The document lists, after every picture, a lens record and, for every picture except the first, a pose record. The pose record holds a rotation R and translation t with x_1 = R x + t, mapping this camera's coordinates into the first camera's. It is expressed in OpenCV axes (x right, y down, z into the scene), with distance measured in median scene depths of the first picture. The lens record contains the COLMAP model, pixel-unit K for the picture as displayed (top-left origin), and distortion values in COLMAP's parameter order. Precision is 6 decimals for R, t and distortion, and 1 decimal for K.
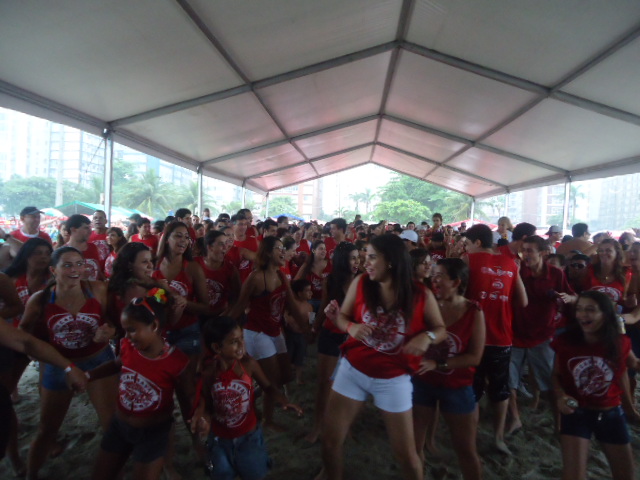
lens RADIAL K [[474.5, 0, 318.7], [0, 474.5, 241.1], [0, 0, 1]] dist [-0.021868, 0.011128]
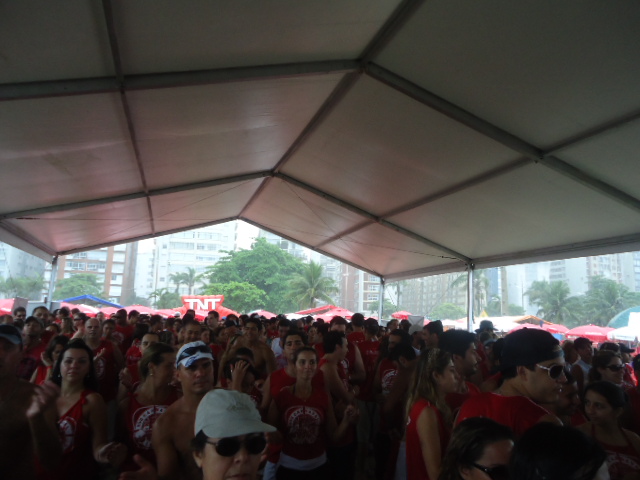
lens RADIAL K [[474.5, 0, 320.2], [0, 474.5, 239.2], [0, 0, 1]] dist [-0.021868, 0.011128]
pose [[0.926015, 0.062044, 0.372354, -0.035918], [0.006005, 0.983854, -0.178871, -0.028111], [-0.377440, 0.167873, 0.910691, 0.487015]]
